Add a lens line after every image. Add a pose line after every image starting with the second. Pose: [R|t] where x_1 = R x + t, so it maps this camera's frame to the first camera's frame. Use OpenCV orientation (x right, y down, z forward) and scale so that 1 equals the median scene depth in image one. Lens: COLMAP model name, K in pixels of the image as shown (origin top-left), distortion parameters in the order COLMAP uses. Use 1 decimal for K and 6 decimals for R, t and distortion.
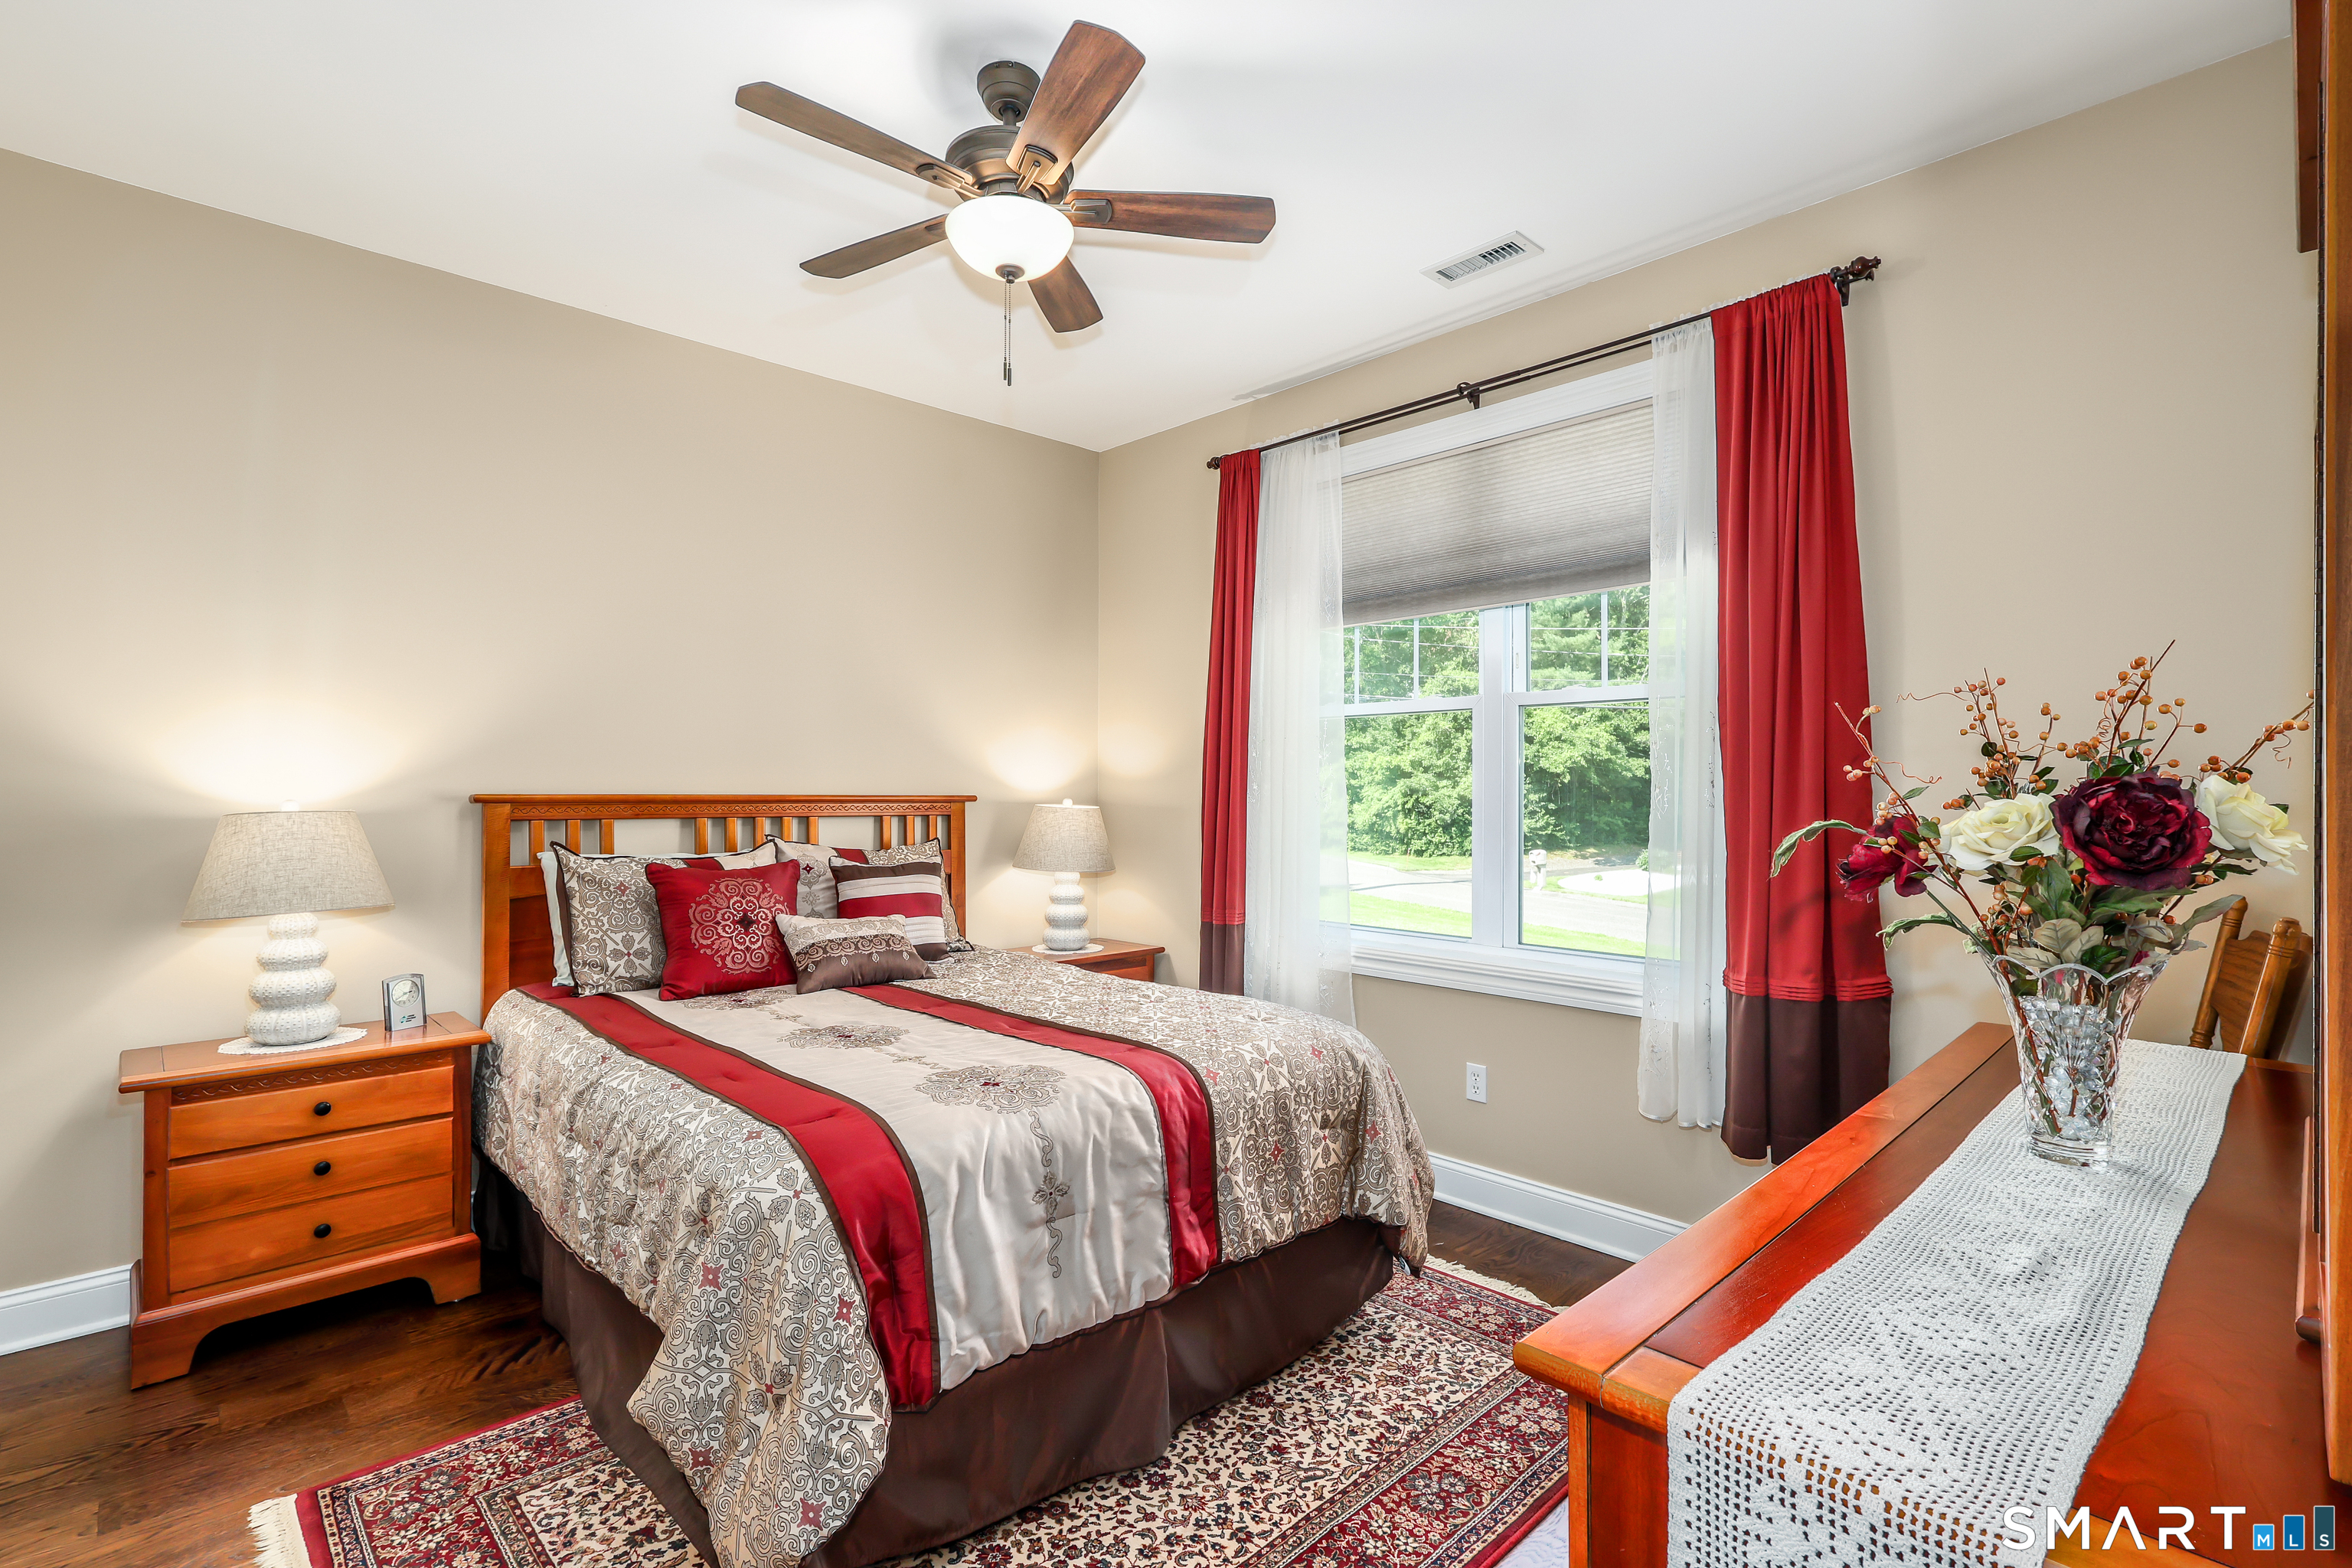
lens RADIAL K [[1094.6, 0, 1161.1], [0, 1094.6, 789.5], [0, 0, 1]] dist [0.000028, 0.001194]
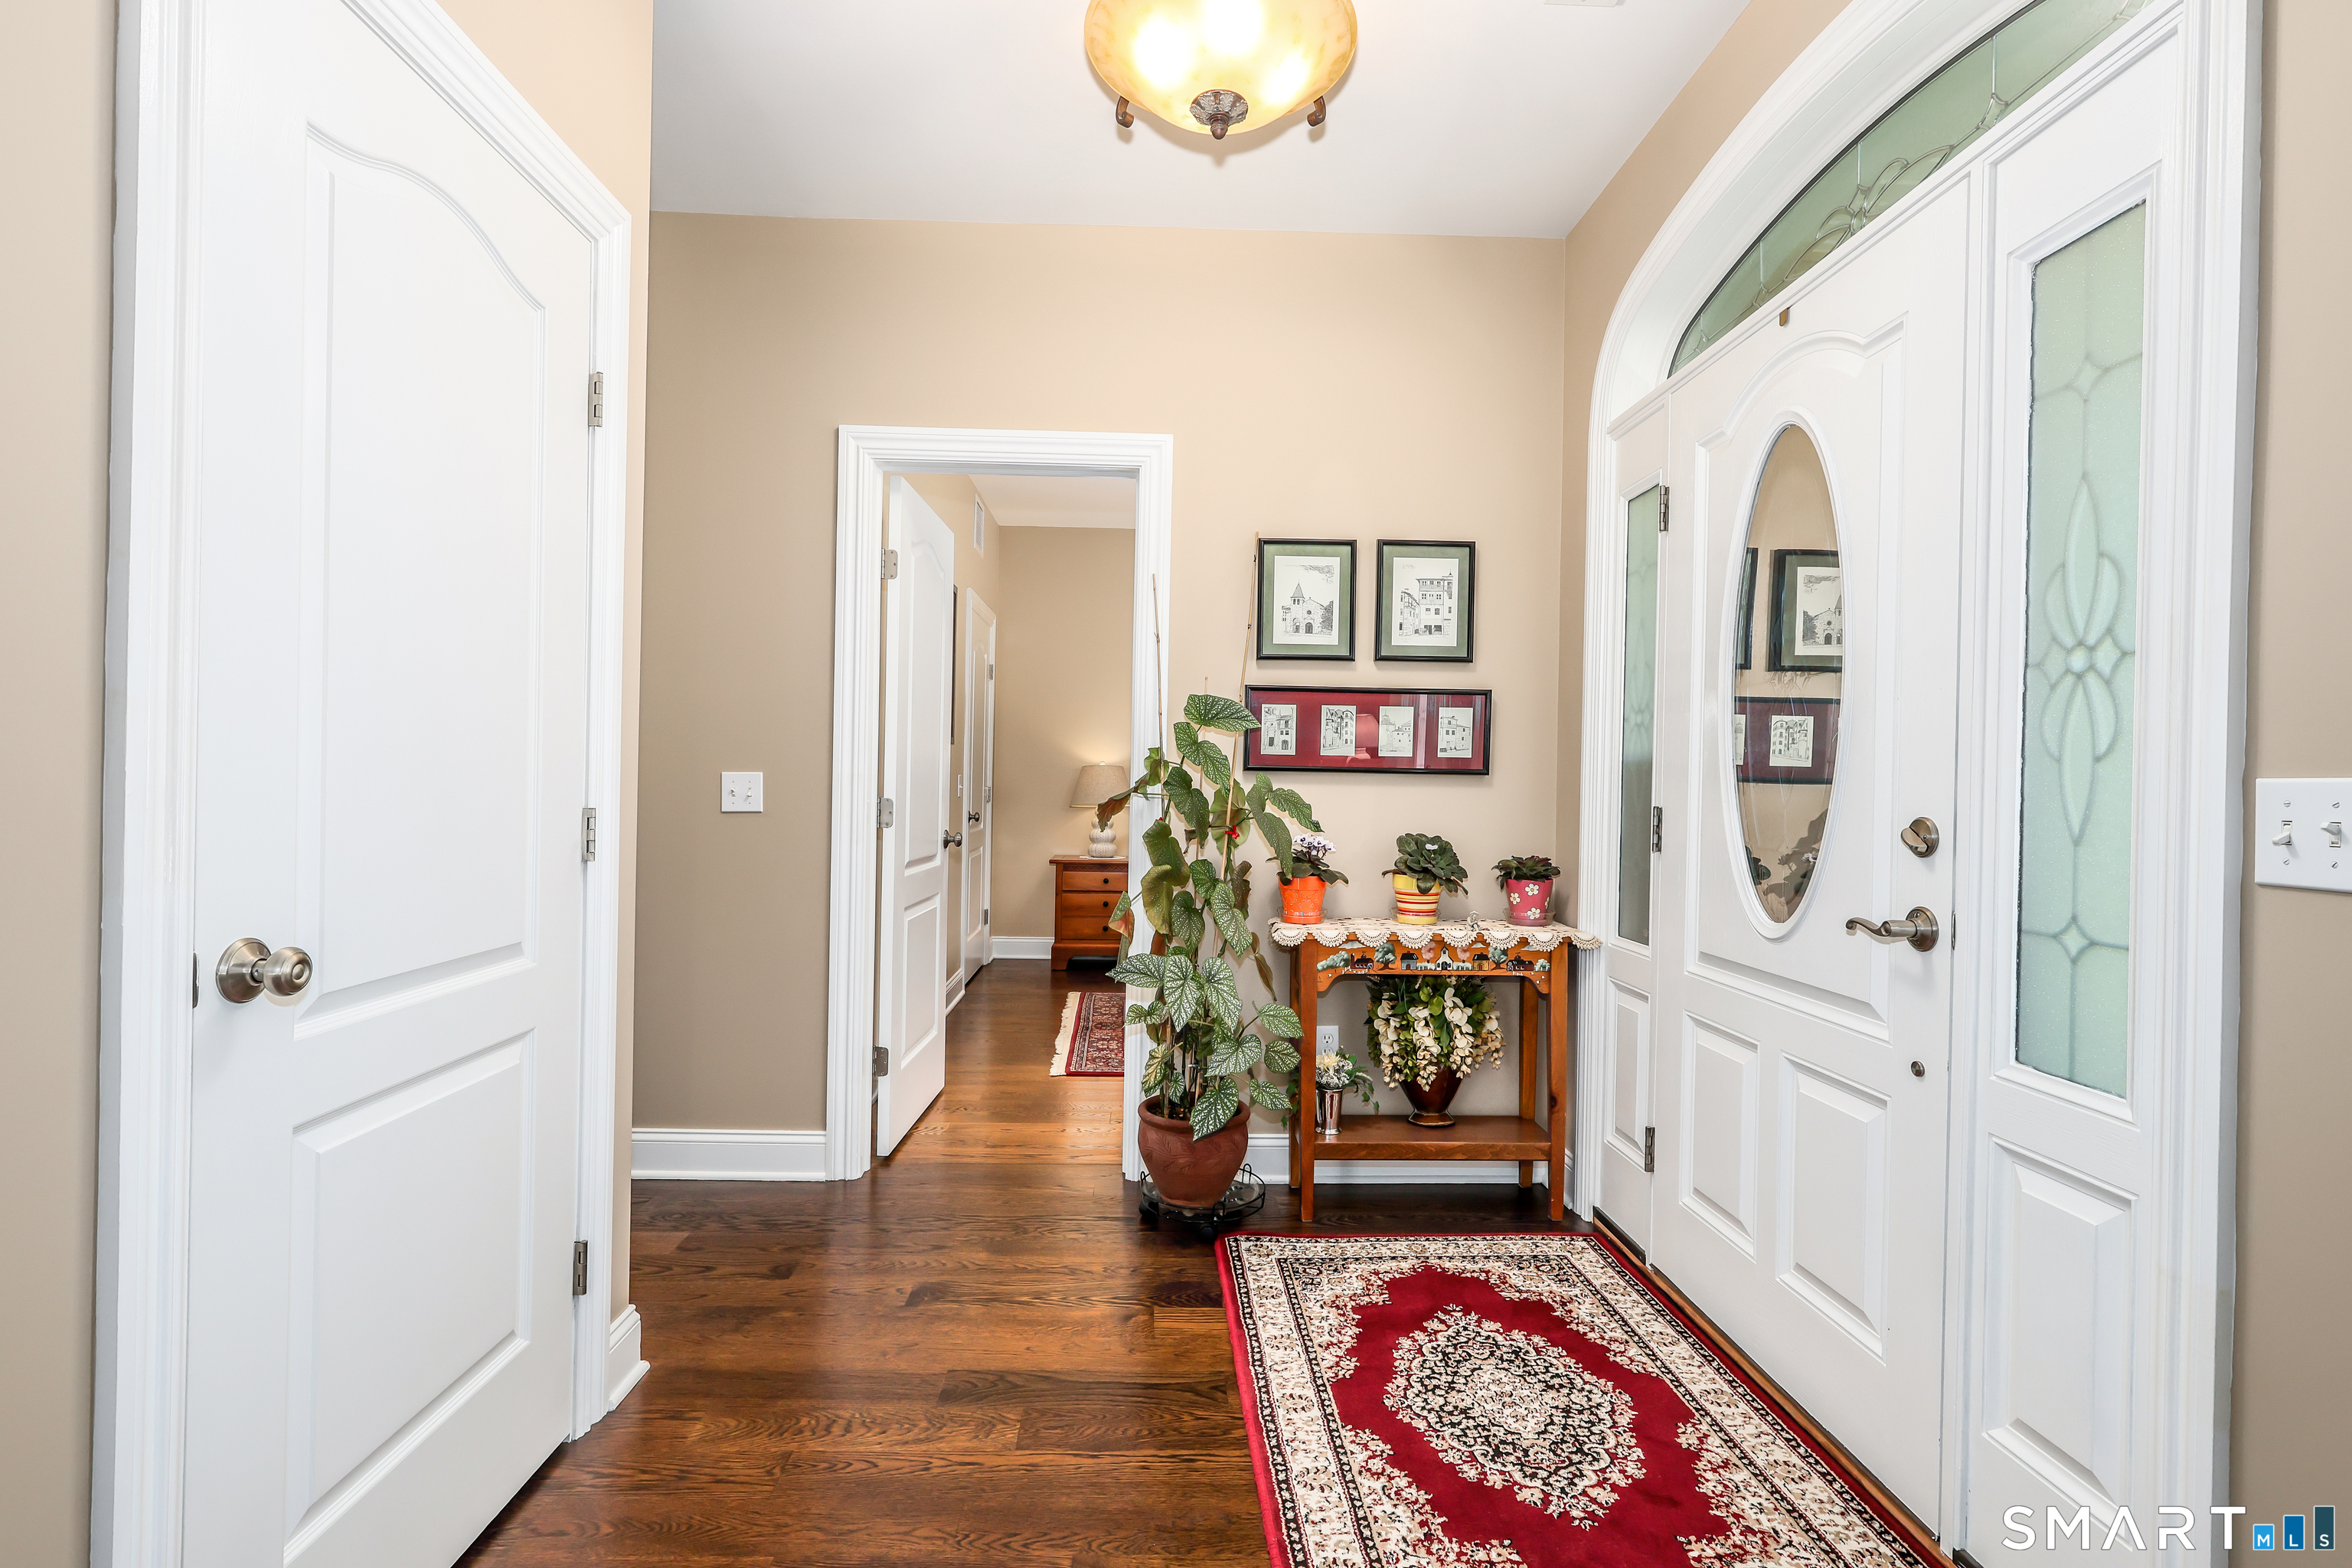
lens RADIAL K [[1094.6, 0, 1175.3], [0, 1094.6, 780.6], [0, 0, 1]] dist [0.000028, 0.001194]
pose [[0.753646, 0.013494, -0.657142, 0.943127], [-0.014090, 0.999891, 0.004373, 0.038032], [0.657129, 0.005964, 0.753754, -0.754144]]
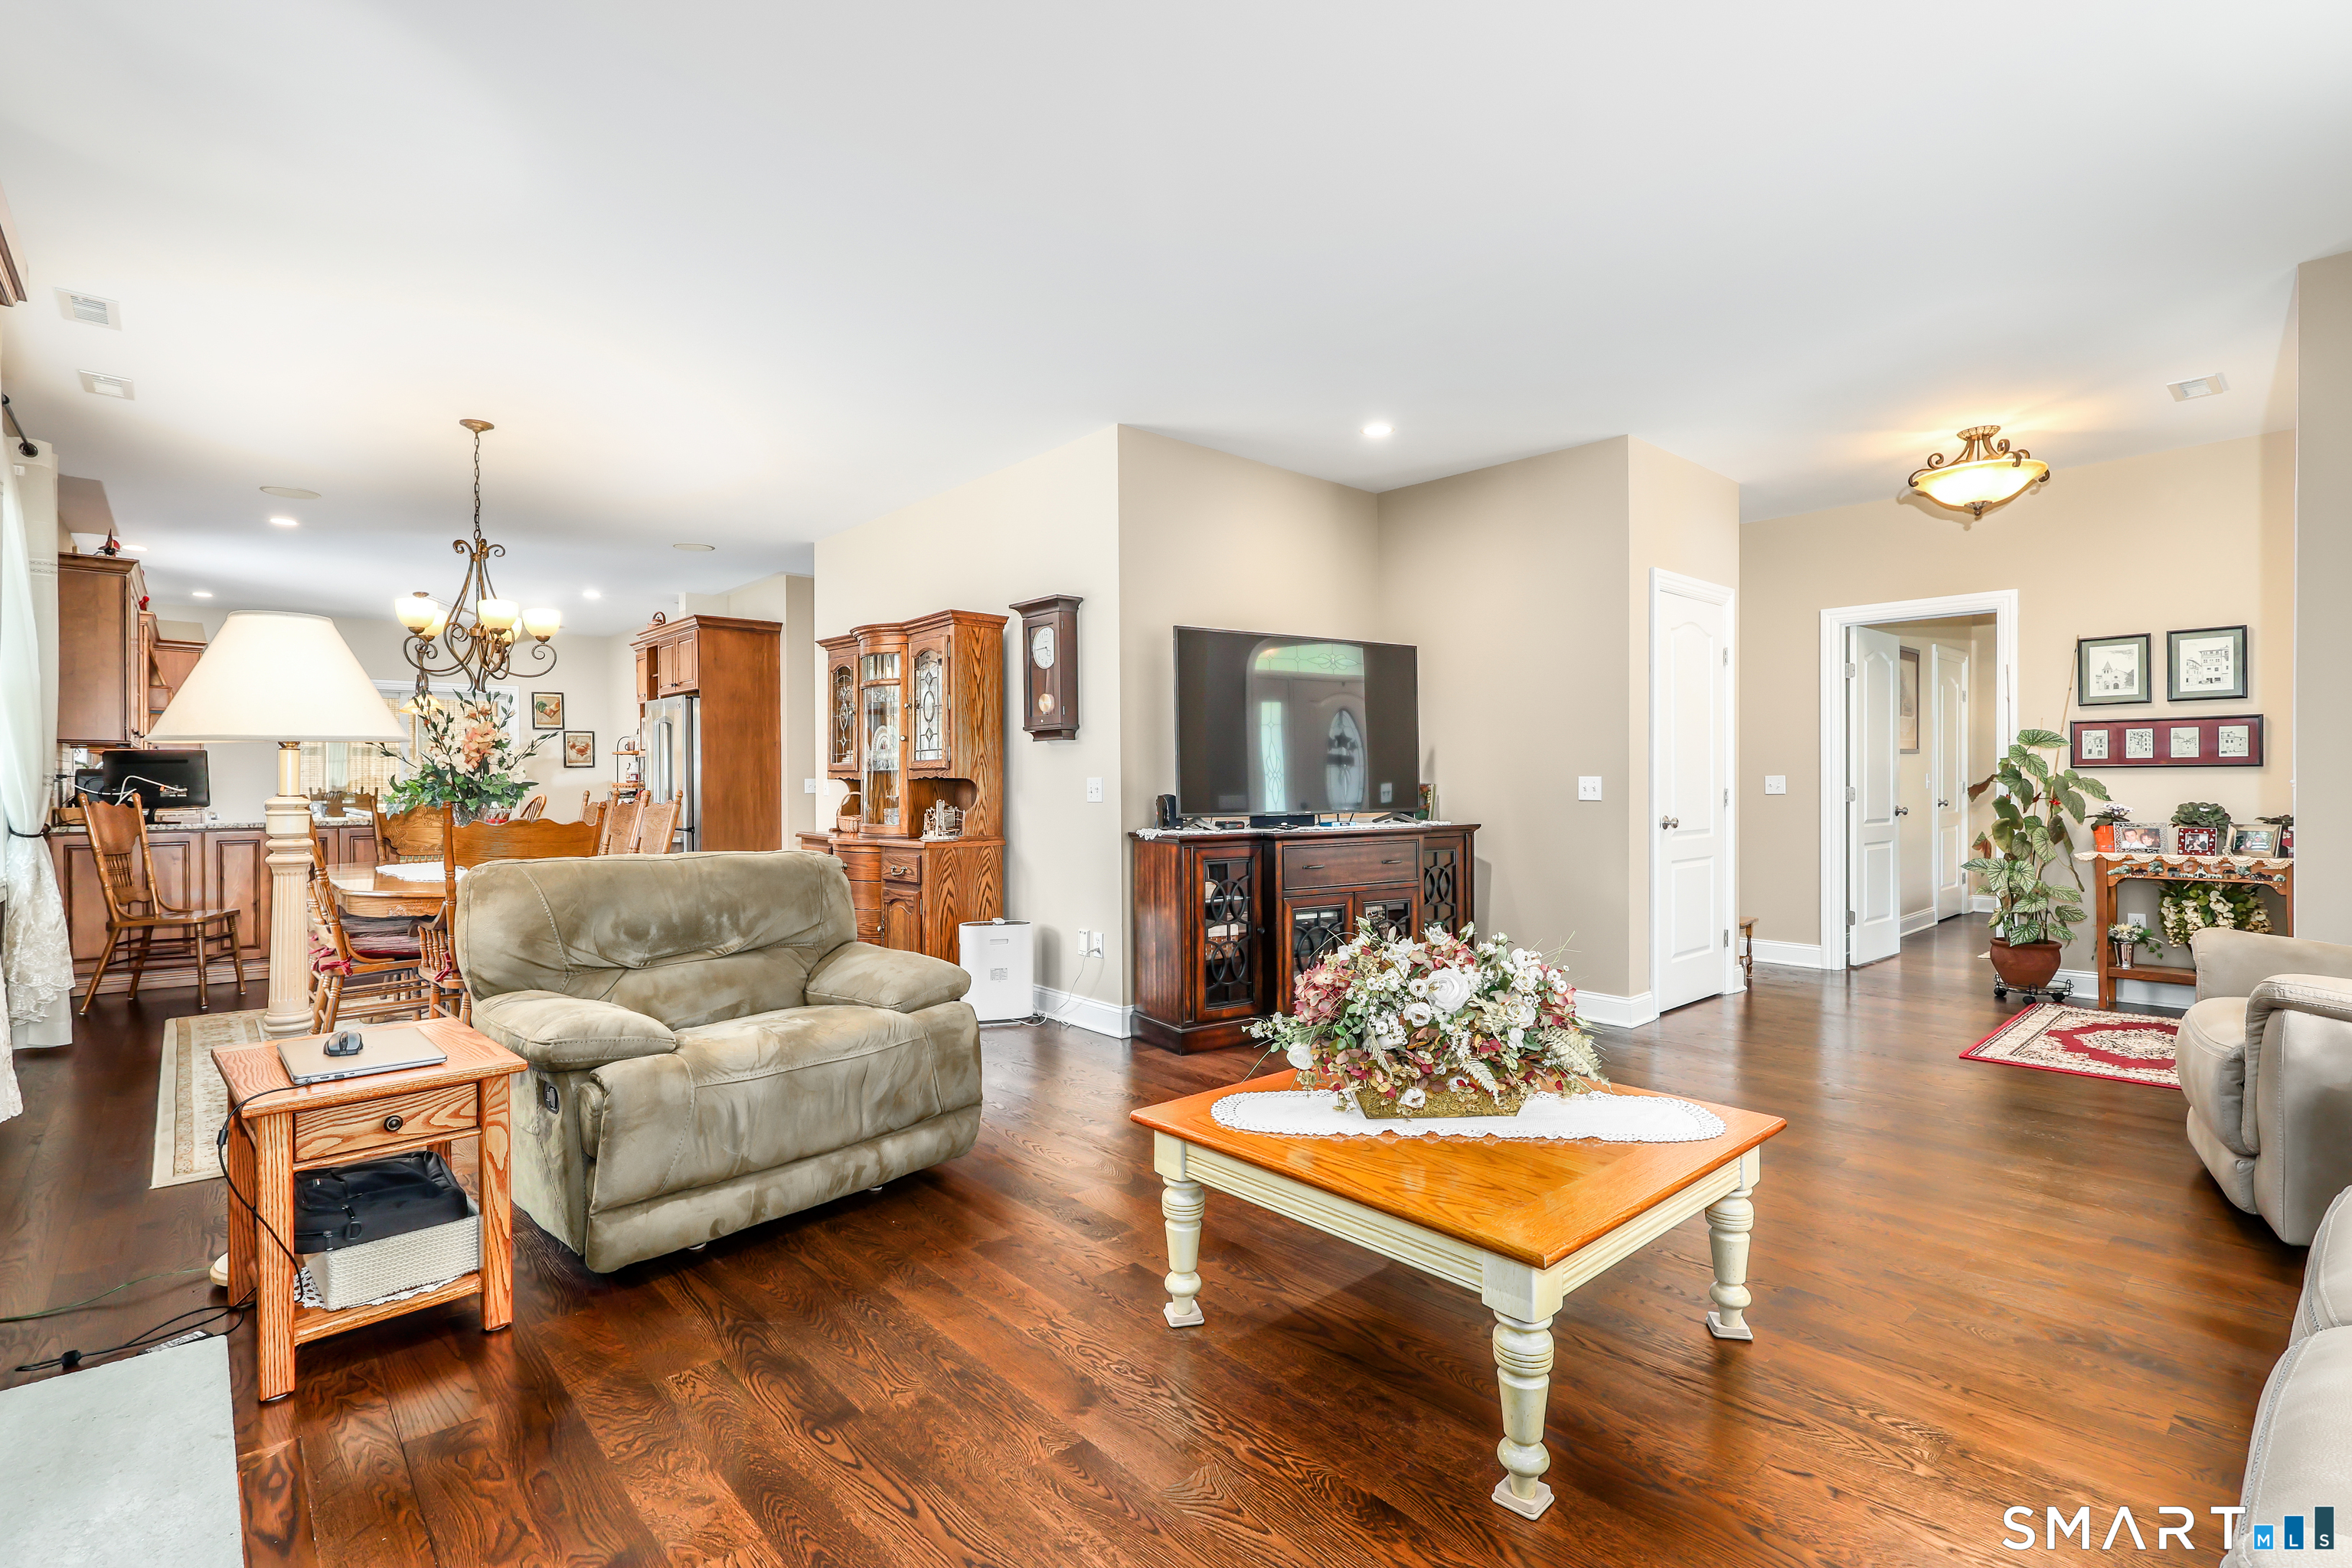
lens RADIAL K [[1094.6, 0, 1170.9], [0, 1094.6, 784.7], [0, 0, 1]] dist [0.000028, 0.001194]
pose [[-0.013458, 0.003948, -0.999902, 2.313453], [0.011913, 0.999922, 0.003788, 0.034470], [0.999838, -0.011861, -0.013504, -1.503830]]
